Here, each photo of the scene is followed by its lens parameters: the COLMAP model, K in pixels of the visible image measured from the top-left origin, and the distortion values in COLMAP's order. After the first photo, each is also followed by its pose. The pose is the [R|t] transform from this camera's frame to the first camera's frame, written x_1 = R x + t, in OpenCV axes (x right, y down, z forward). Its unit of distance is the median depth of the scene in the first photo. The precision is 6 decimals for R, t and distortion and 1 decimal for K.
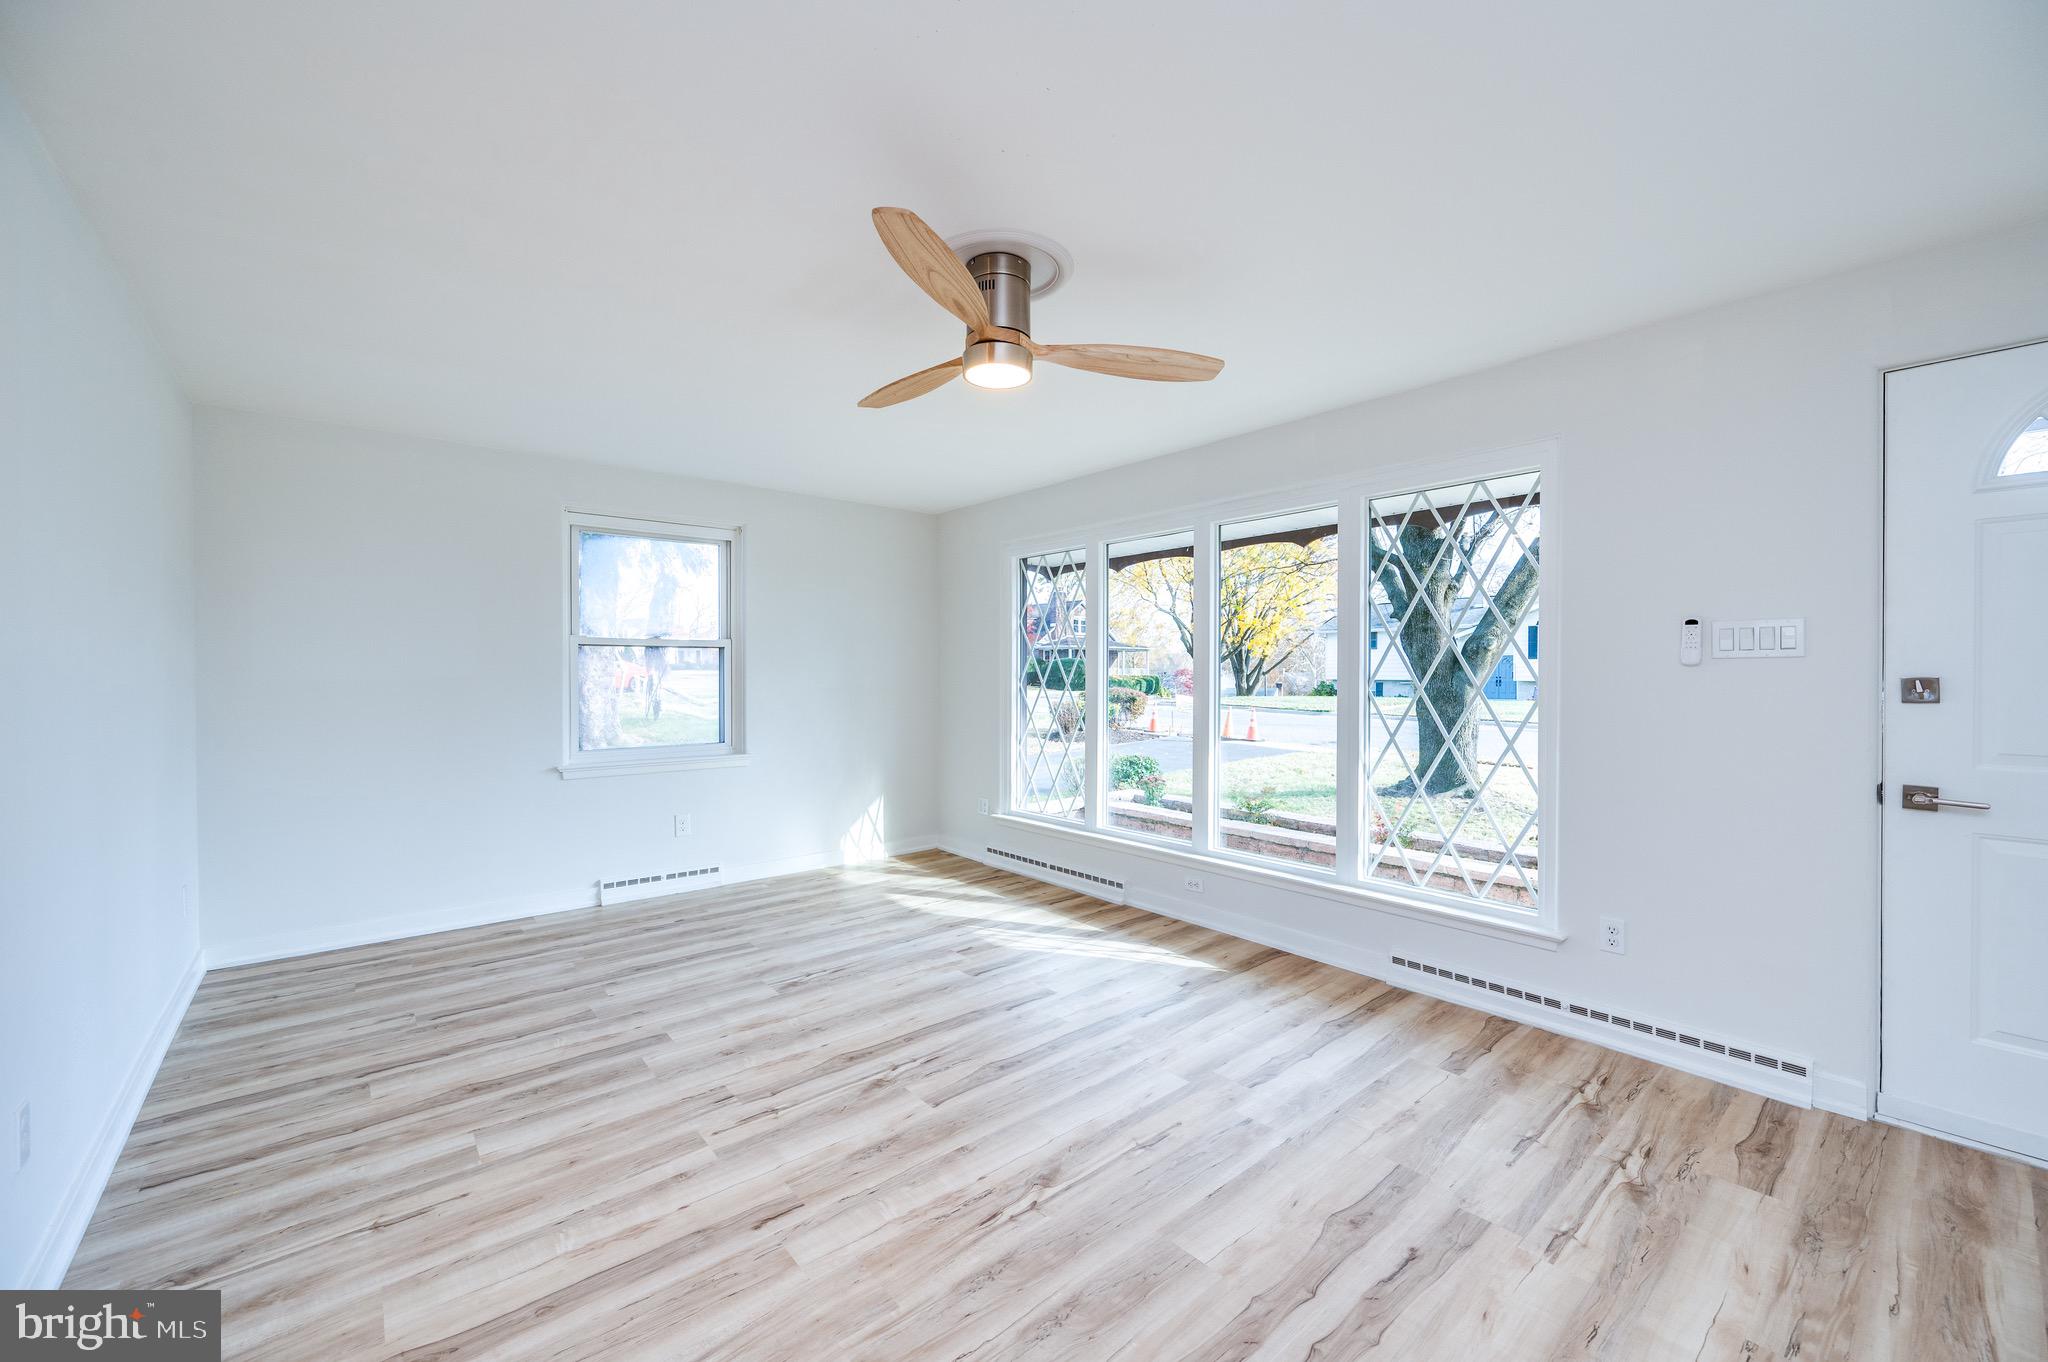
lens RADIAL K [[812.8, 0, 1012.5], [0, 812.8, 687.4], [0, 0, 1]] dist [-0.001629, -0.000034]
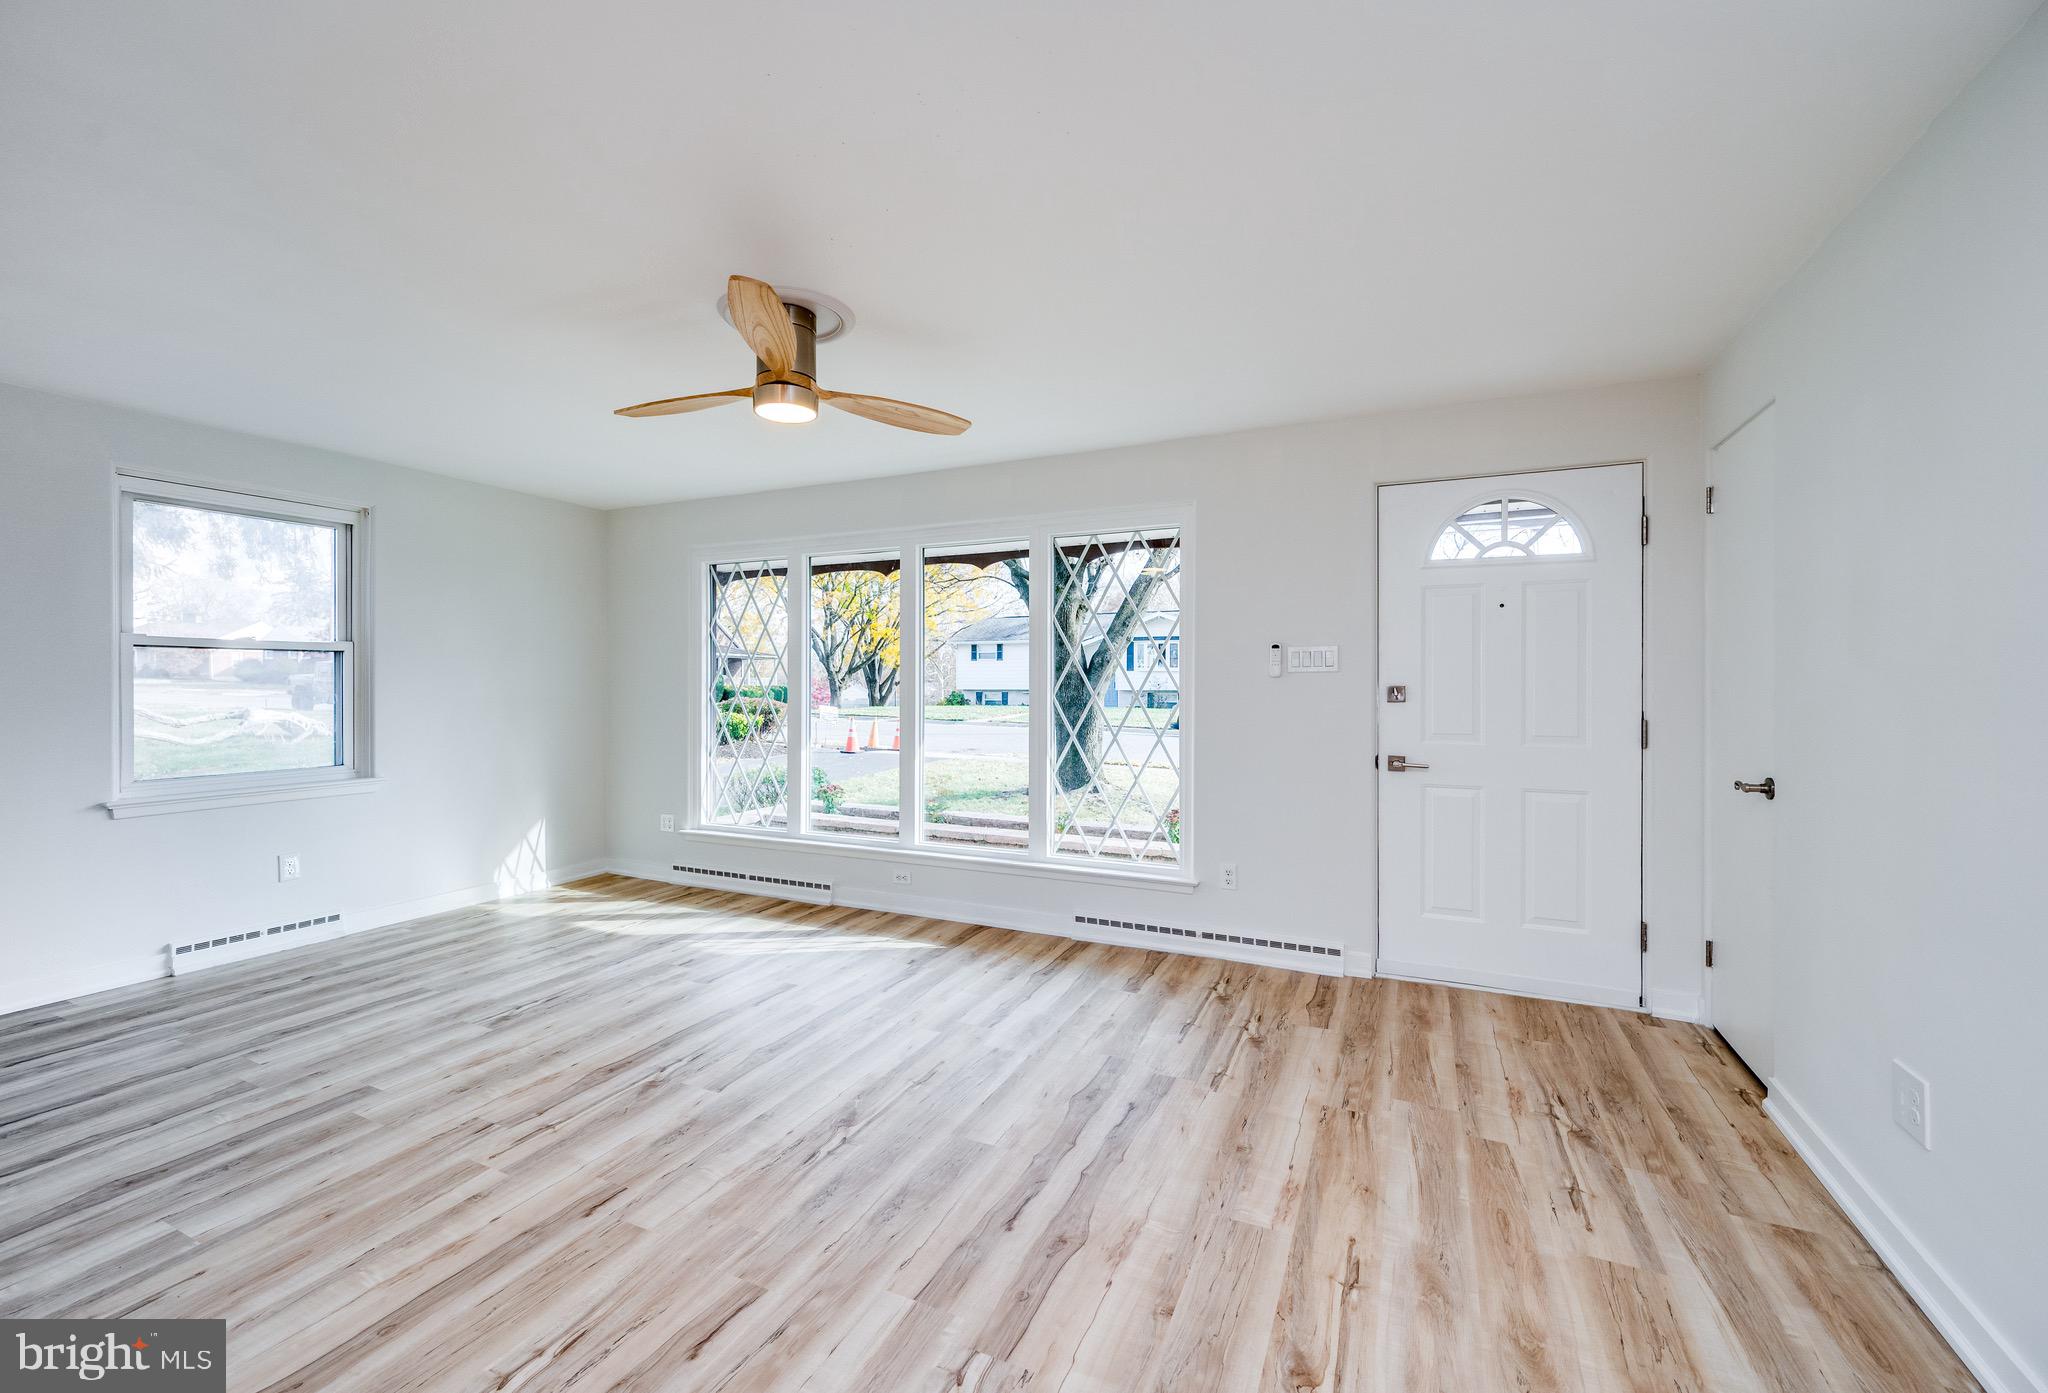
lens RADIAL K [[815.1, 0, 1014.7], [0, 815.1, 698.8], [0, 0, 1]] dist [-0.001052, -0.000076]
pose [[0.915736, -0.006839, 0.401723, -0.143170], [0.006085, 0.999977, 0.003153, 0.002729], [-0.401735, -0.000443, 0.915756, -0.109430]]
